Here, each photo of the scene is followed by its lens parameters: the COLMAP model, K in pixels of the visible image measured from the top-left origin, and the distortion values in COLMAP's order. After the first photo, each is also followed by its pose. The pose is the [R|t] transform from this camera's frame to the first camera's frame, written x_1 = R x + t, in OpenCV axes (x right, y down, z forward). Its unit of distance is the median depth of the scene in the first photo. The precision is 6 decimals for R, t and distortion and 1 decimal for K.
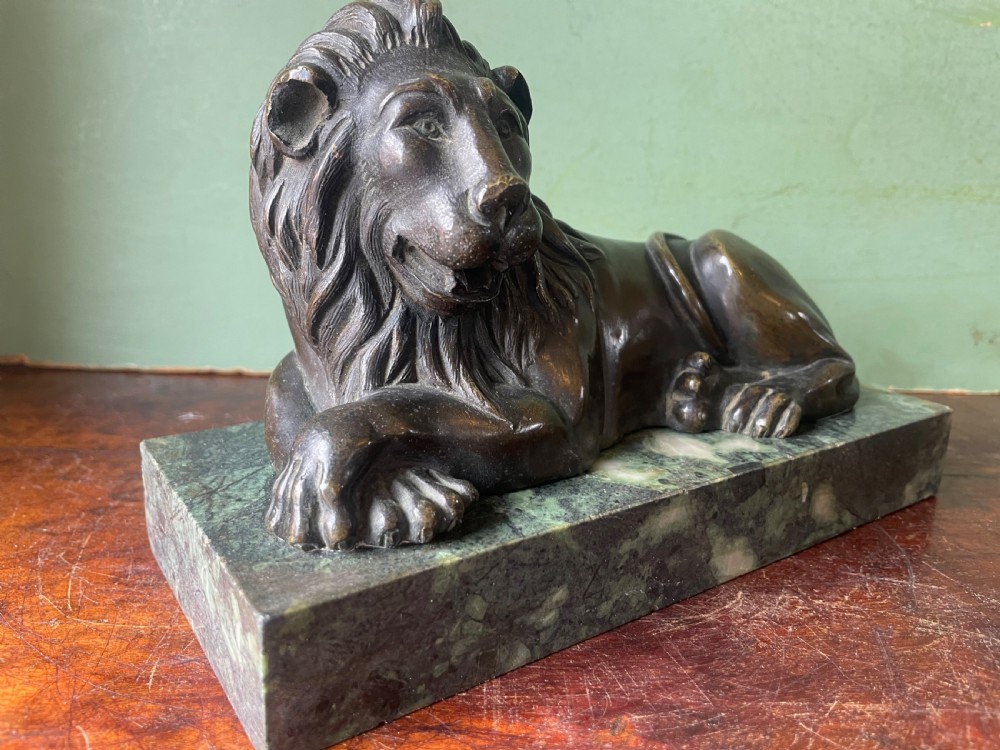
lens RADIAL K [[789.2, 0, 509.9], [0, 789.2, 369.2], [0, 0, 1]] dist [0.073094, -0.135683]
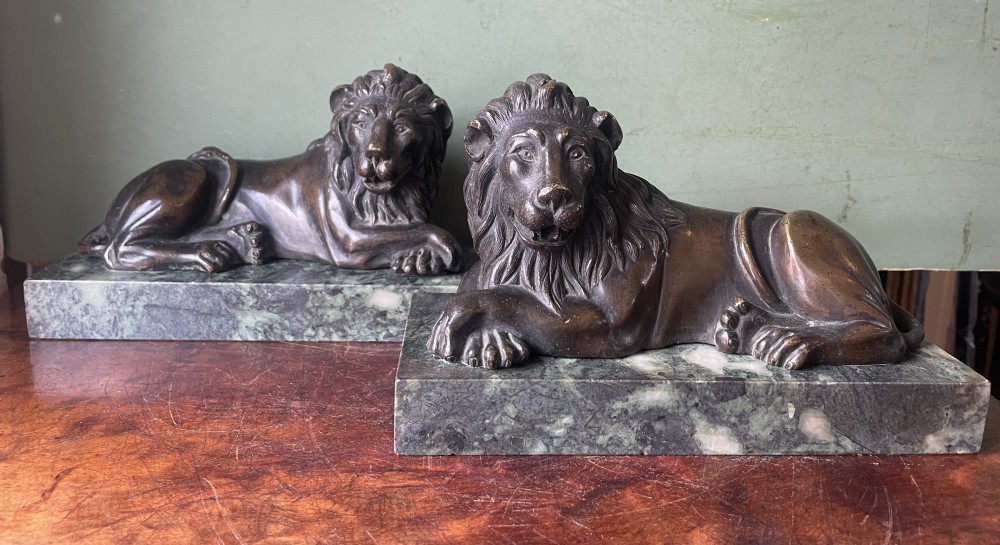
lens RADIAL K [[798.6, 0, 515.7], [0, 798.6, 195.2], [0, 0, 1]] dist [0.094385, -0.155522]
pose [[0.855634, 0.103458, -0.507136, 0.826449], [-0.142535, 0.989032, -0.038715, -0.121585], [0.497568, 0.105410, 0.860996, -0.638983]]
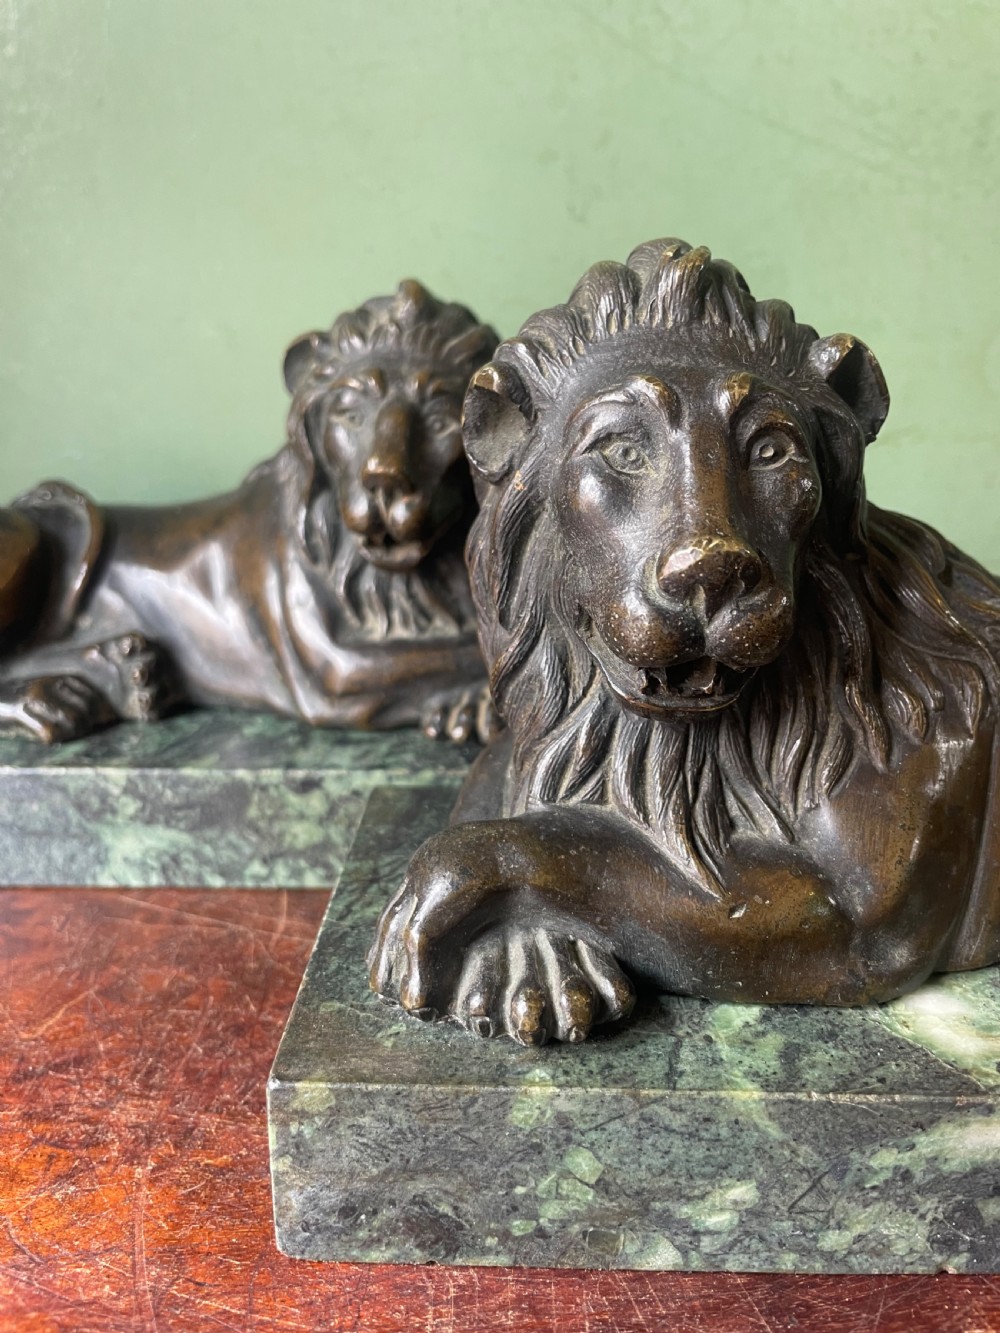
lens RADIAL K [[1052.0, 0, 493.5], [0, 1052.0, 664.5], [0, 0, 1]] dist [0.073094, -0.135683]
pose [[0.800707, 0.150286, -0.579899, 0.339020], [-0.134667, 0.988400, 0.070209, -0.166903], [0.583724, 0.021876, 0.811658, 0.195456]]
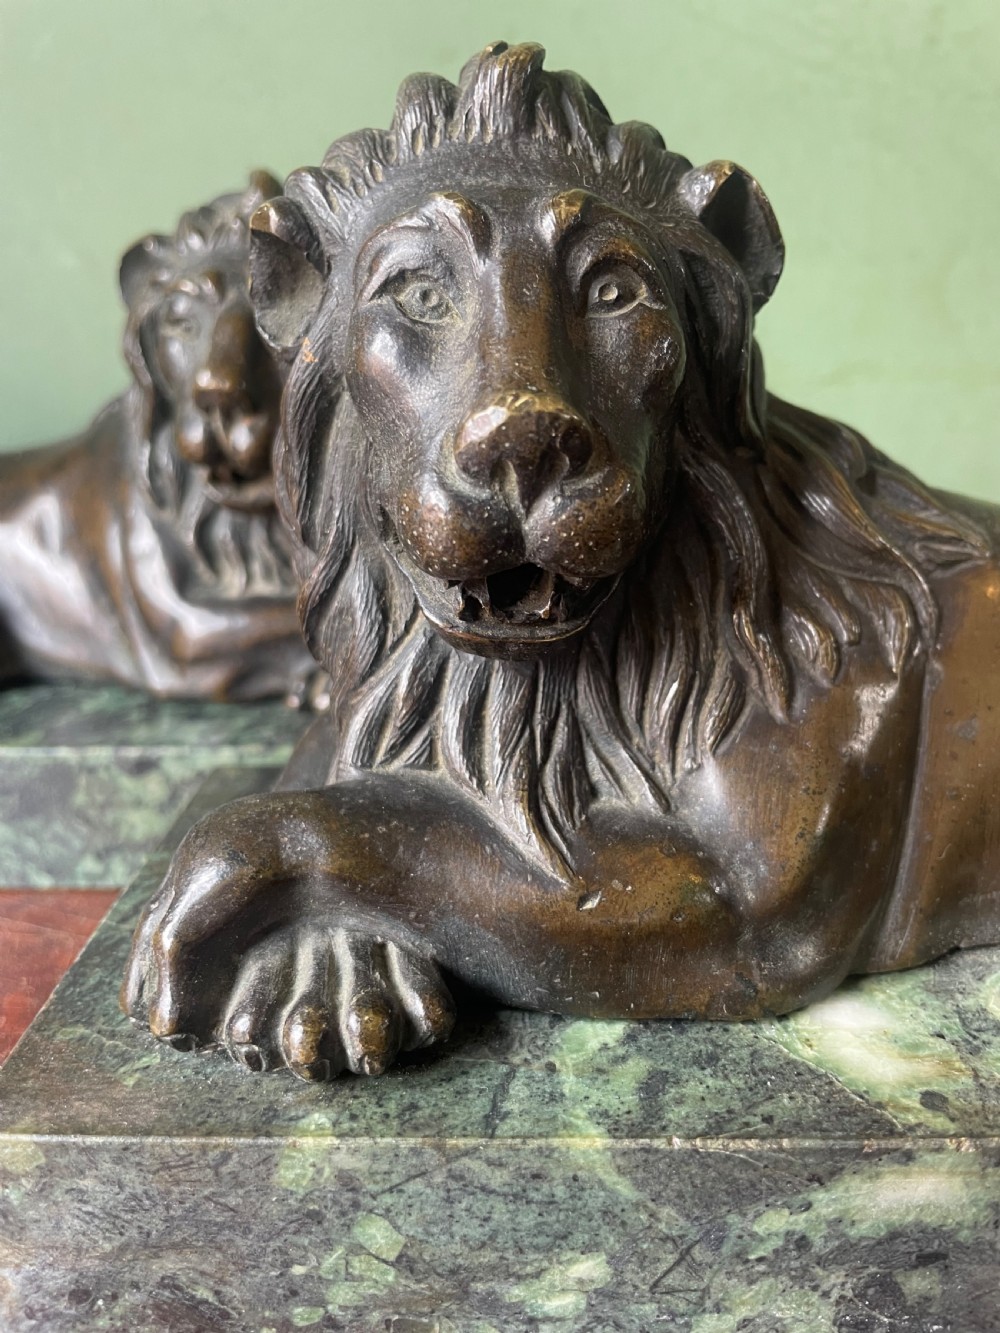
lens RADIAL K [[1066.5, 0, 500.0], [0, 1066.5, 666.5], [0, 0, 1]] dist [0.062013, -0.140169]
pose [[0.809757, 0.139845, -0.569858, 0.346338], [-0.123173, 0.990057, 0.067937, -0.116747], [0.573692, 0.015178, 0.818930, 0.442479]]
